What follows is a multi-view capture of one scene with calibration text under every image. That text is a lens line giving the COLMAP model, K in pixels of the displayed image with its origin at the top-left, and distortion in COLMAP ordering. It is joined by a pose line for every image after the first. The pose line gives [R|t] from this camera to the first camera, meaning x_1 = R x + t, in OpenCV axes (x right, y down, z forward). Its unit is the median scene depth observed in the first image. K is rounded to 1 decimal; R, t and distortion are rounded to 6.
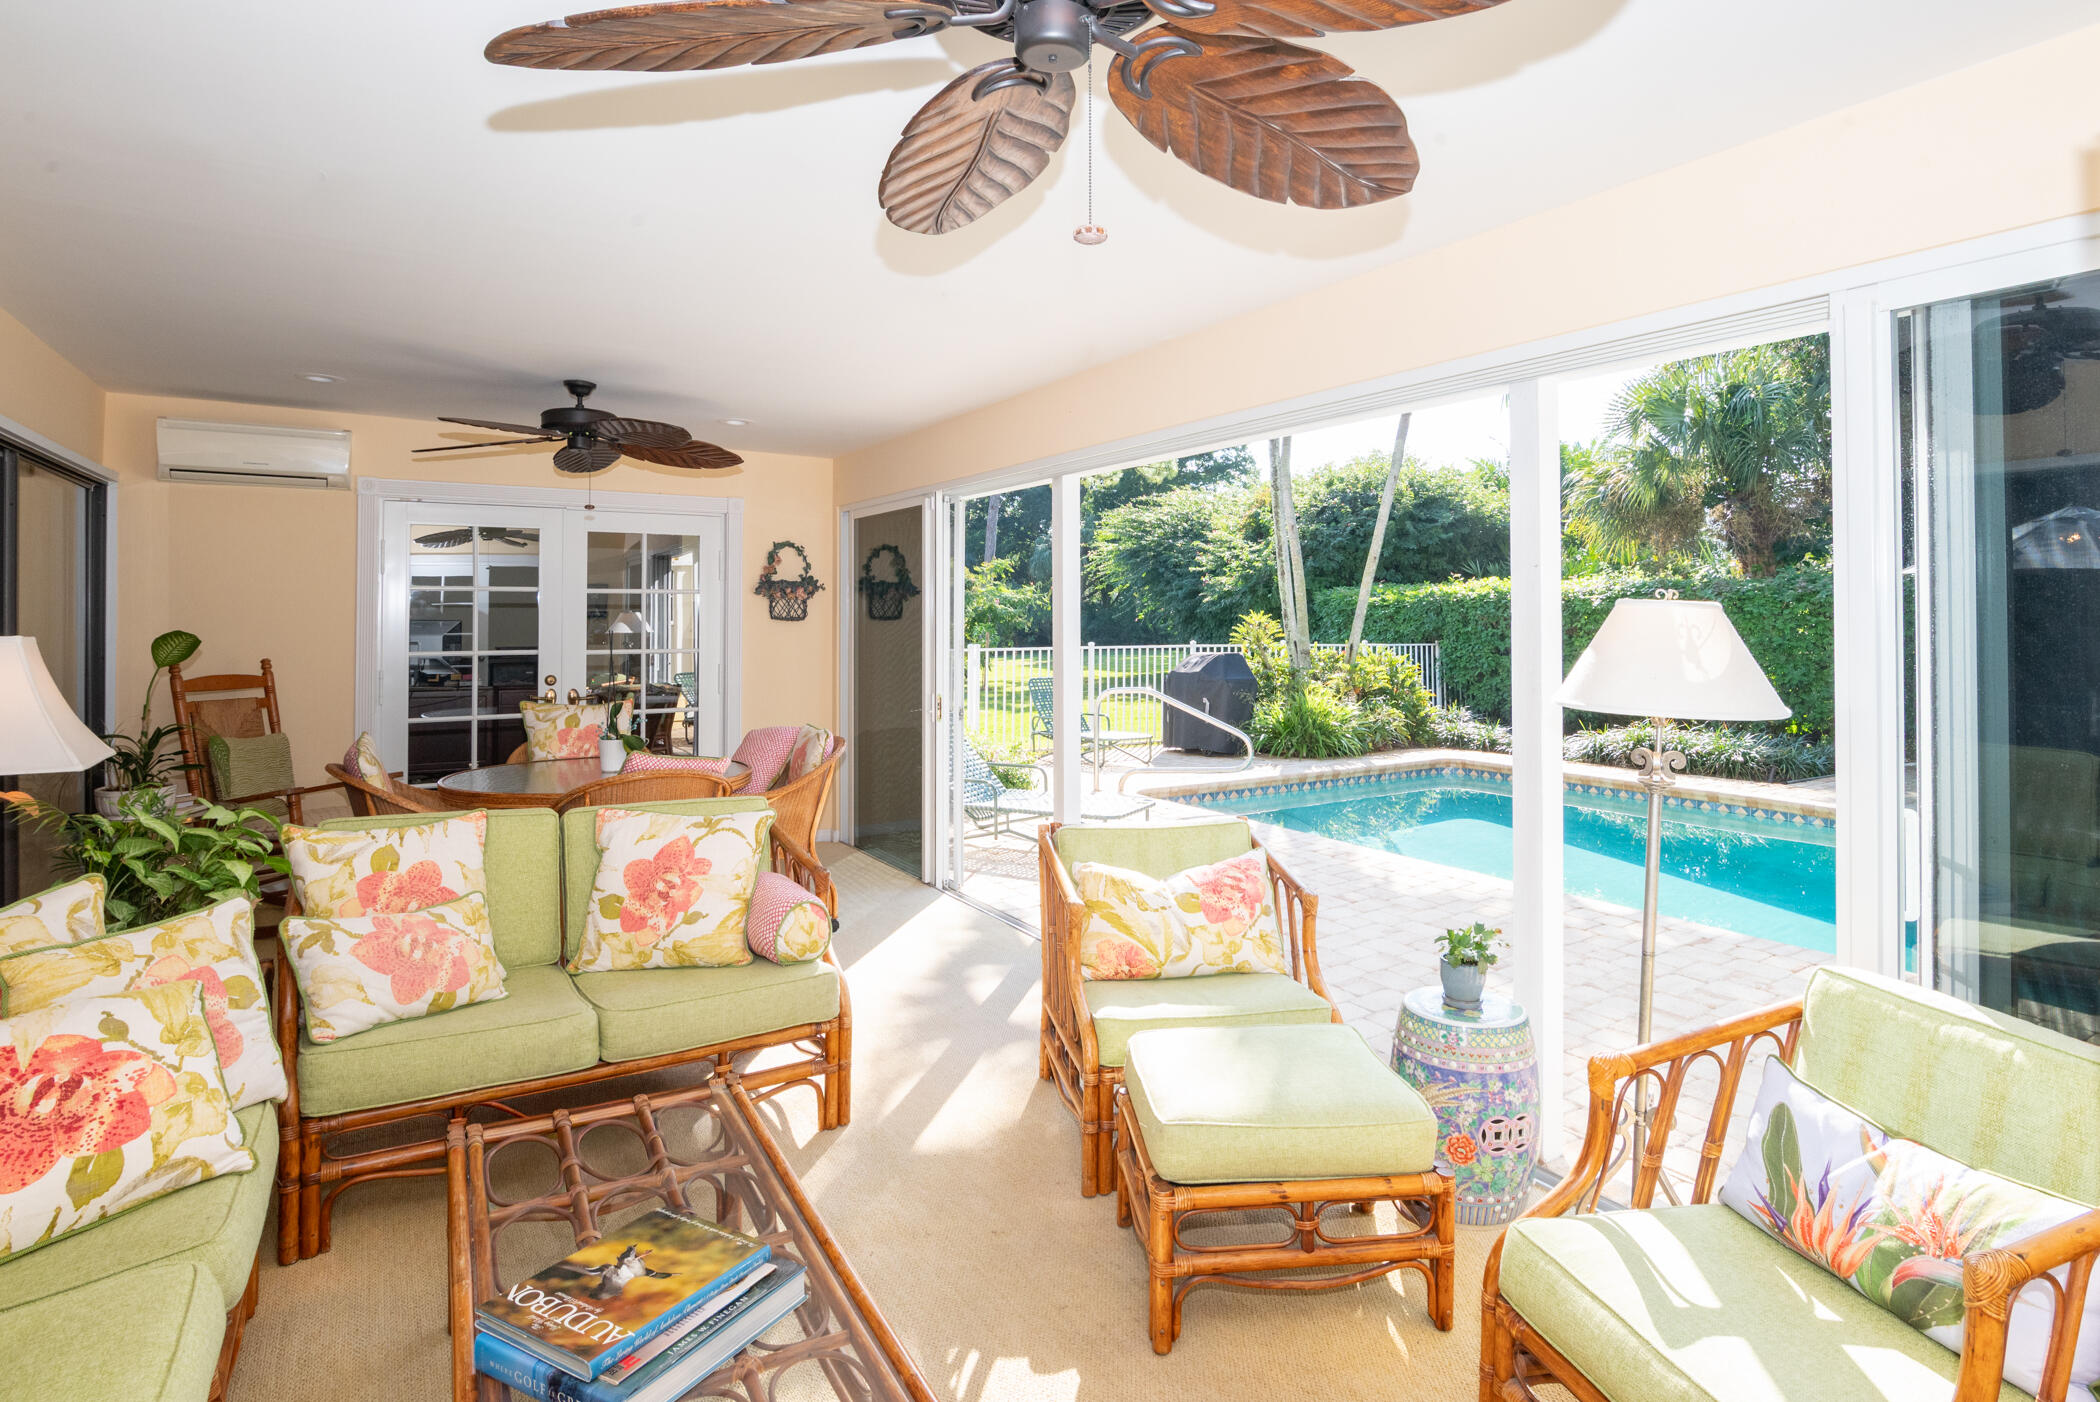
lens RADIAL K [[1136.9, 0, 1078.6], [0, 1136.9, 611.3], [0, 0, 1]] dist [-0.004541, 0.000261]
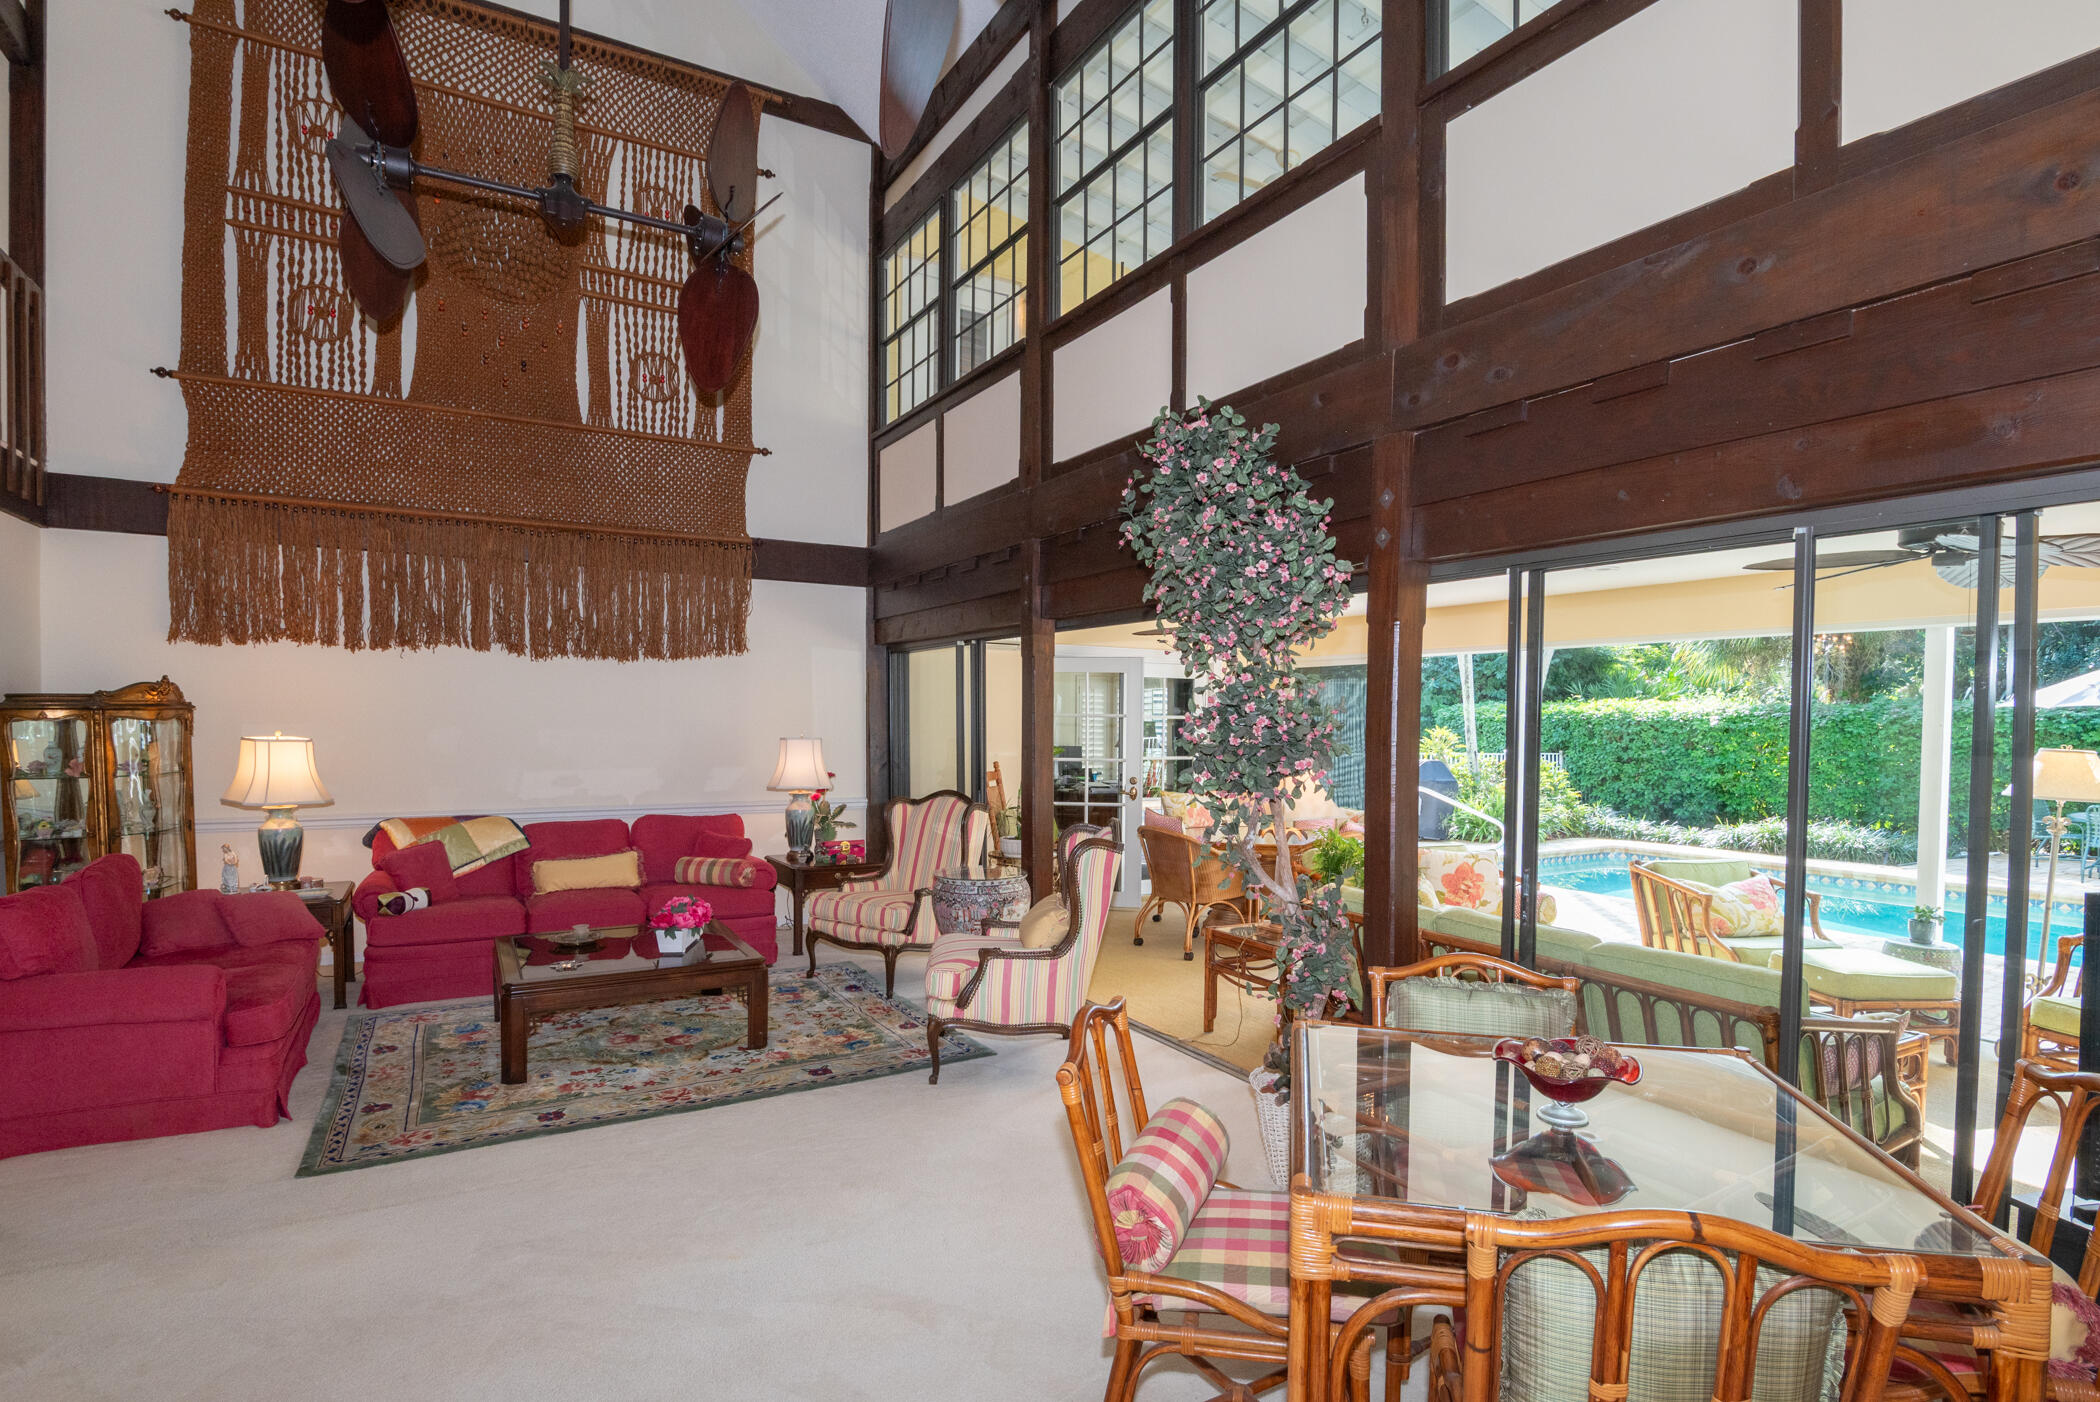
lens RADIAL K [[1136.9, 0, 1017.8], [0, 1136.9, 737.9], [0, 0, 1]] dist [-0.004541, 0.000261]
pose [[0.999882, 0.012161, -0.009371, -1.120513], [-0.011927, 0.999625, 0.024643, -0.045371], [0.009667, -0.024528, 0.999652, -0.916268]]
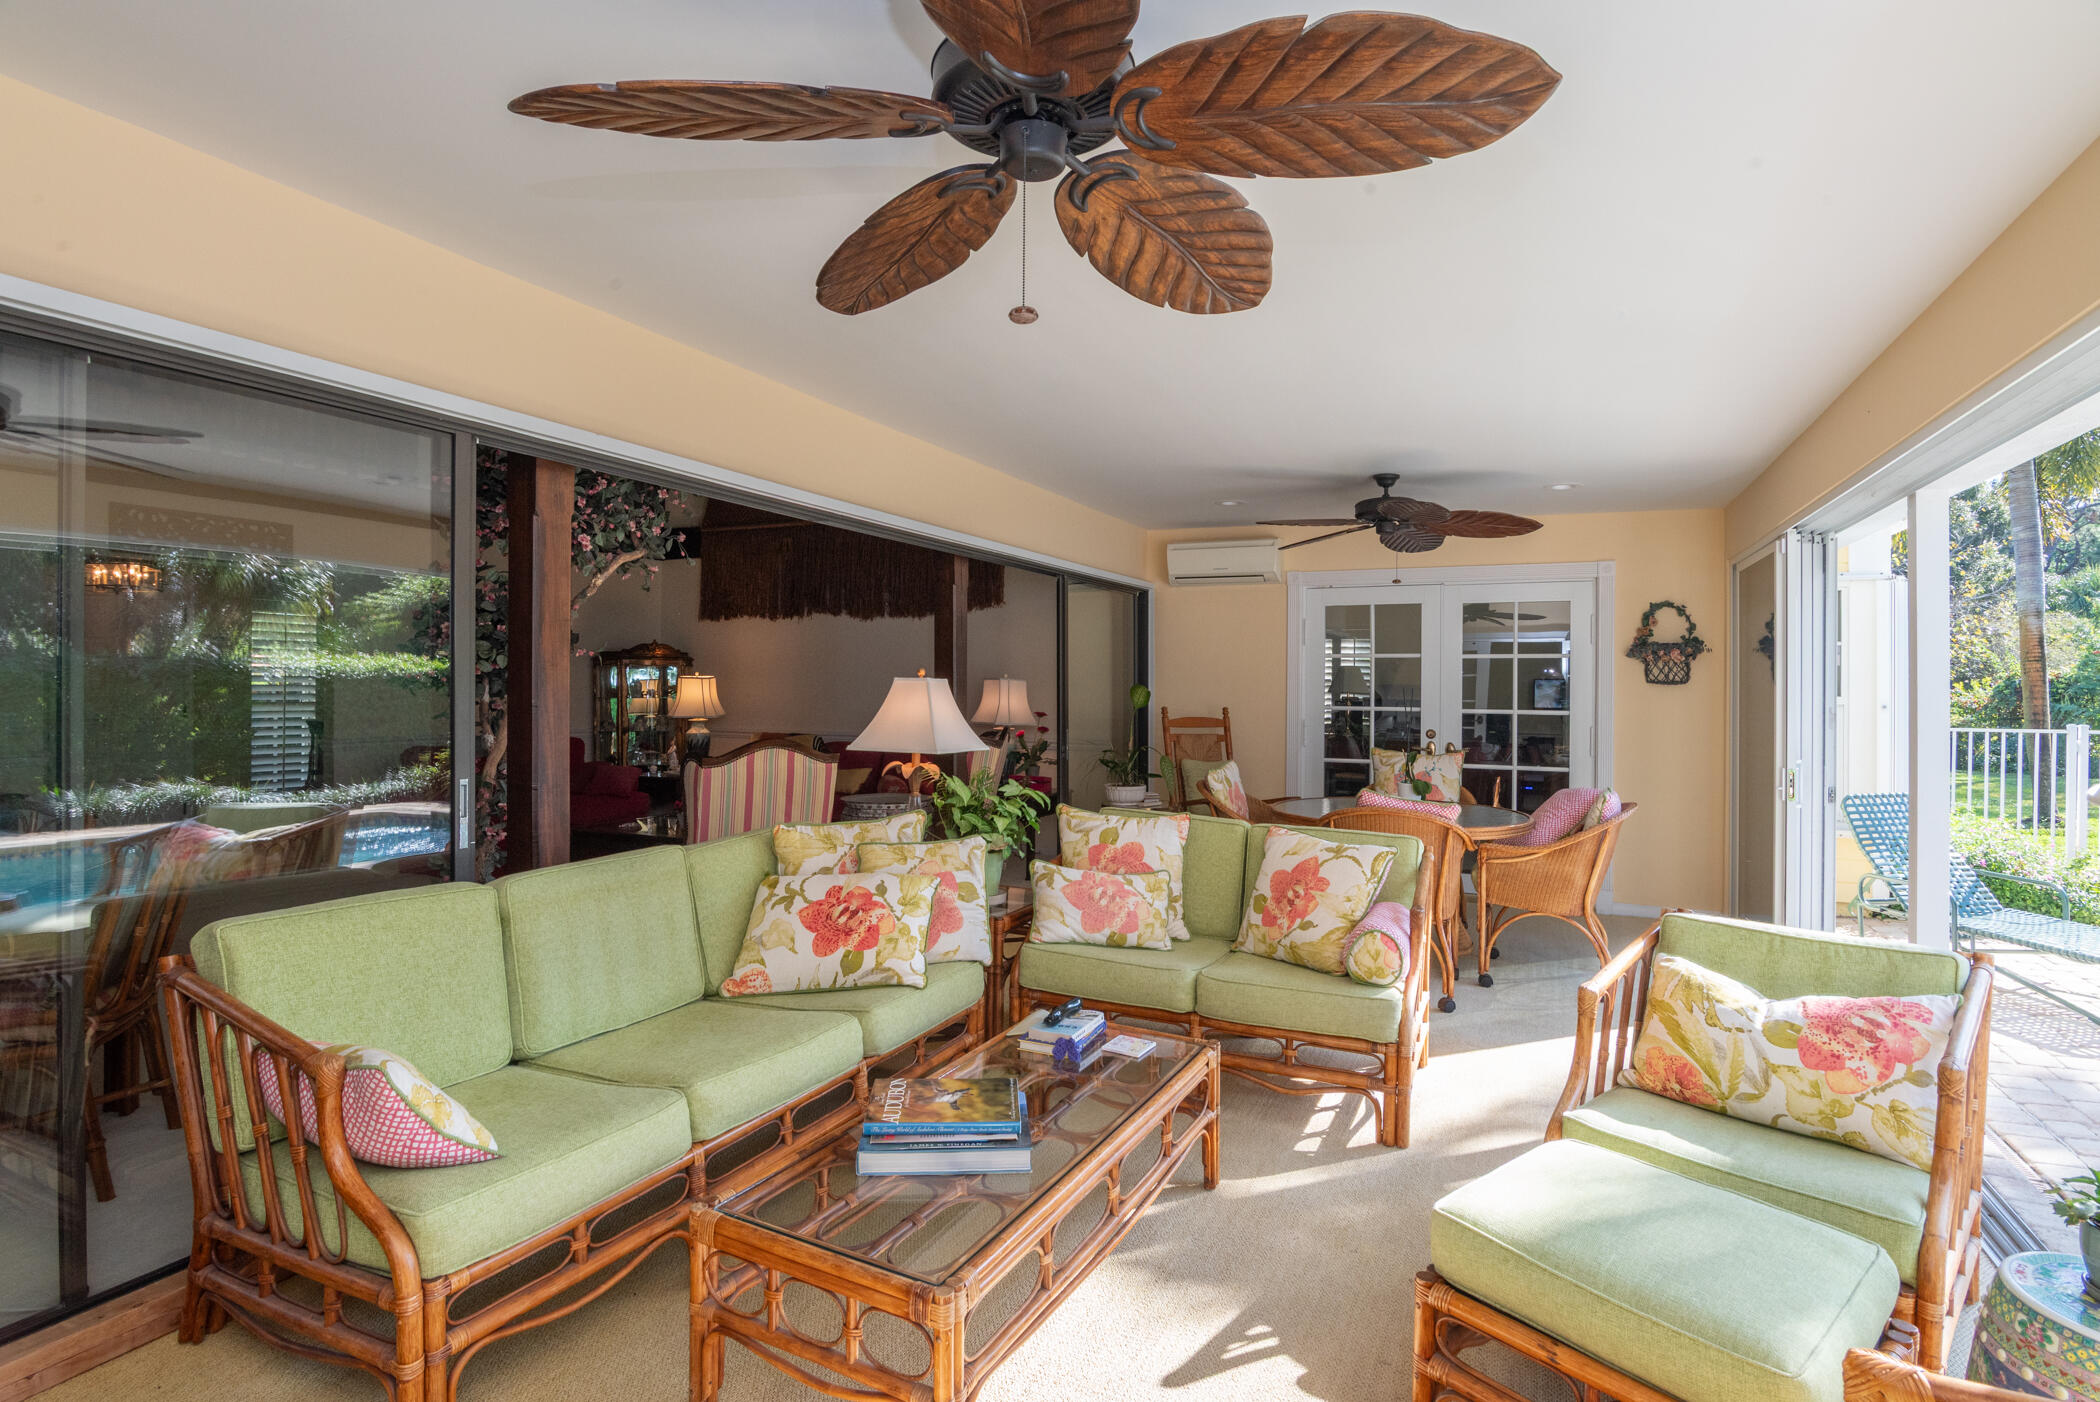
lens RADIAL K [[1034.9, 0, 1042.6], [0, 1034.9, 692.0], [0, 0, 1]] dist [-0.000609, 0.000118]
pose [[0.540650, 0.012363, -0.841157, 0.415520], [-0.006147, 0.999923, 0.010746, 0.018811], [0.841225, -0.000640, 0.540684, 0.193840]]
